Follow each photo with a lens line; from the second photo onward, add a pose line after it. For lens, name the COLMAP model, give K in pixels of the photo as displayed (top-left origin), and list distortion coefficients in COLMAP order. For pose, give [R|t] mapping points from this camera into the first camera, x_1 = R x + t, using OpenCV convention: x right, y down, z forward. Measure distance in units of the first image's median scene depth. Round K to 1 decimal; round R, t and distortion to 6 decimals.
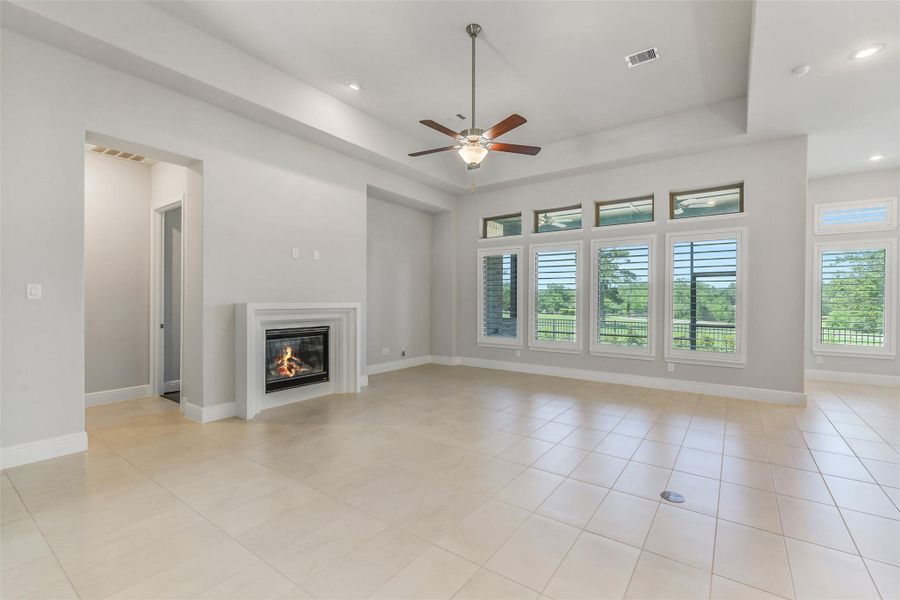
lens RADIAL K [[396.9, 0, 429.4], [0, 396.9, 301.0], [0, 0, 1]] dist [-0.004988, -0.000657]
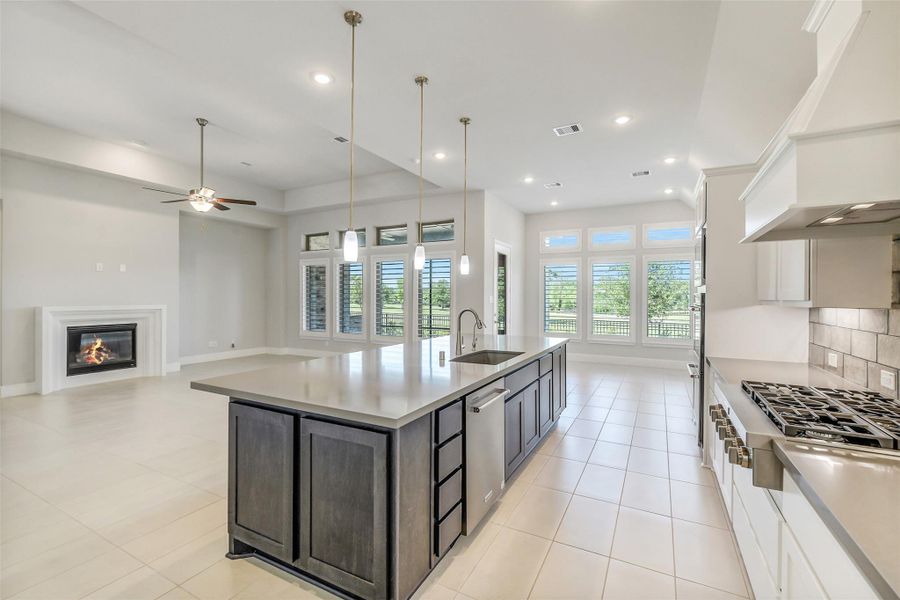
lens RADIAL K [[396.9, 0, 449.6], [0, 396.9, 294.1], [0, 0, 1]] dist [-0.004988, -0.000657]
pose [[0.988010, -0.002395, 0.154371, 0.540340], [0.004425, 0.999908, -0.012807, -0.009862], [-0.154326, 0.013337, 0.987930, -0.406368]]
